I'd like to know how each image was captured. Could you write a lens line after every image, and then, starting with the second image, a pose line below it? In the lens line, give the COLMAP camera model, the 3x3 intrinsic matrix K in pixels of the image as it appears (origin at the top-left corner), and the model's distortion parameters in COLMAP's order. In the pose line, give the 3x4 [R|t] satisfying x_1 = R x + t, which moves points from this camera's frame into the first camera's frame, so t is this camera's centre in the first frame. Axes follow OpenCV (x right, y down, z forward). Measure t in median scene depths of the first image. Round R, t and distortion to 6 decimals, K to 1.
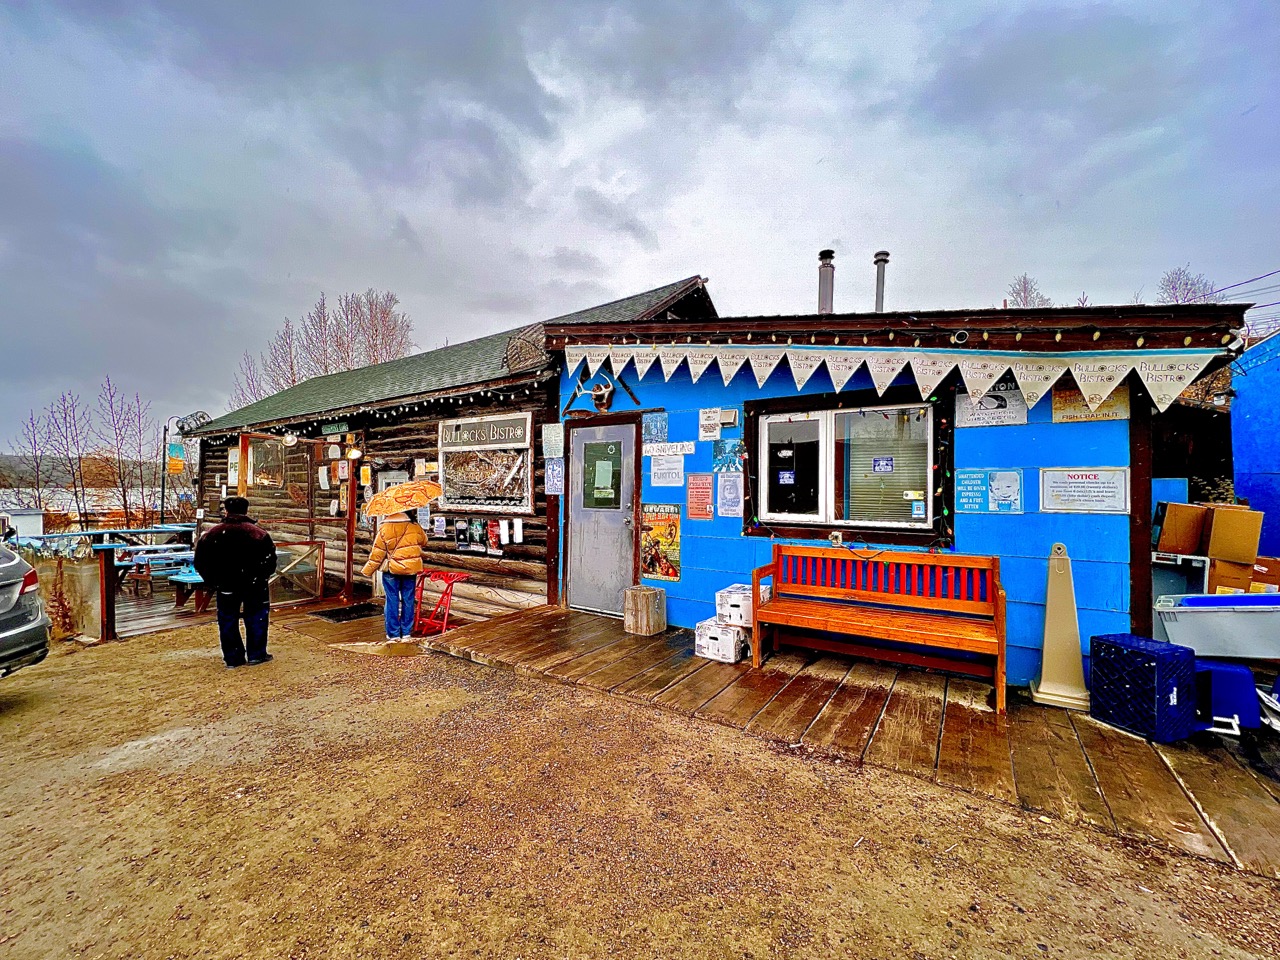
lens RADIAL K [[509.5, 0, 638.0], [0, 509.5, 480.1], [0, 0, 1]] dist [-0.002881, -0.000547]
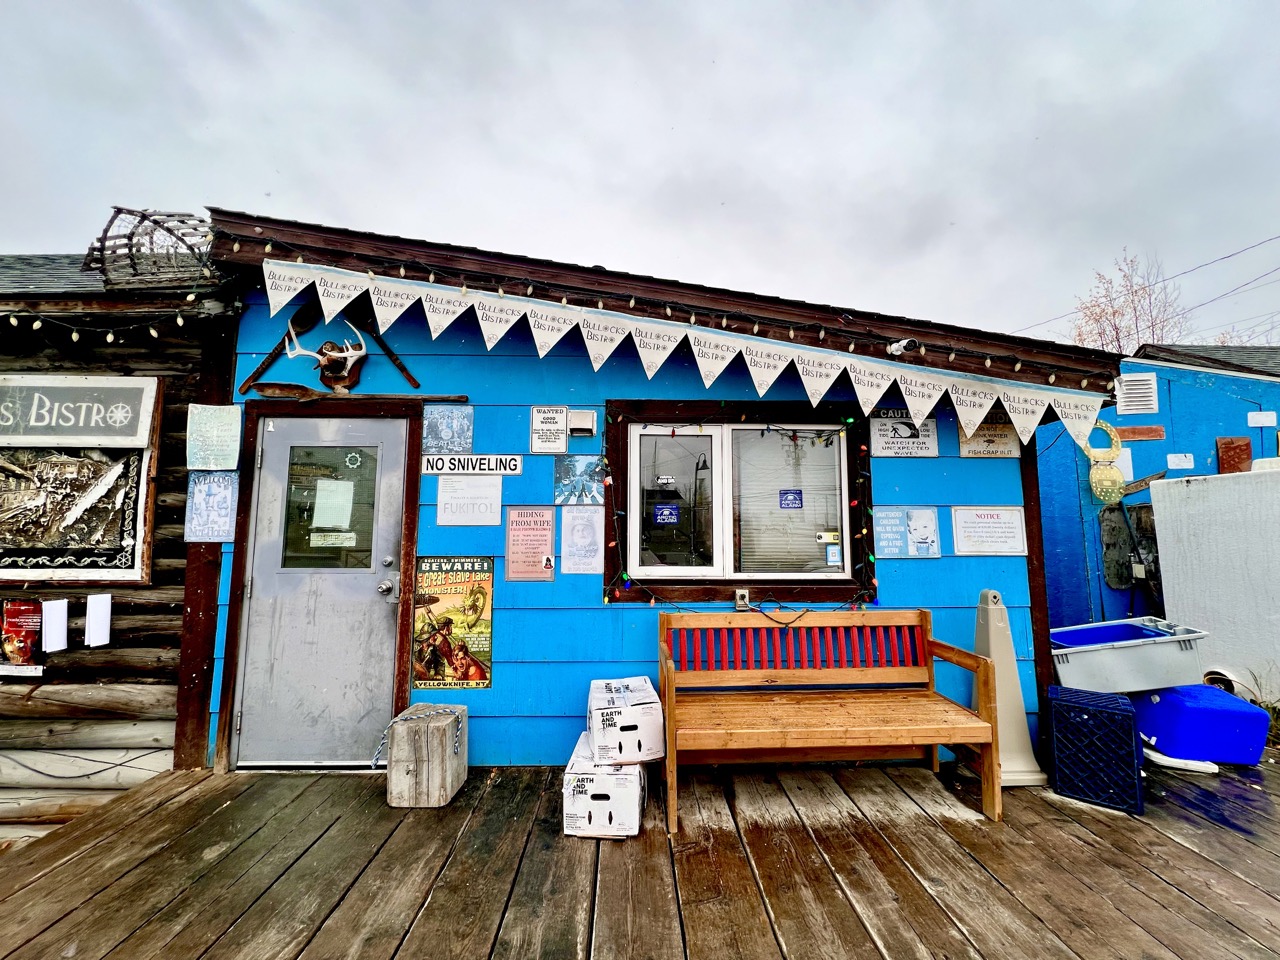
lens RADIAL K [[509.5, 0, 643.3], [0, 509.5, 481.6], [0, 0, 1]] dist [-0.002881, -0.000547]
pose [[0.817187, 0.050170, 0.574185, -0.134424], [-0.007676, 0.997063, -0.076194, 0.004147], [-0.576321, 0.057857, 0.815172, 0.429974]]
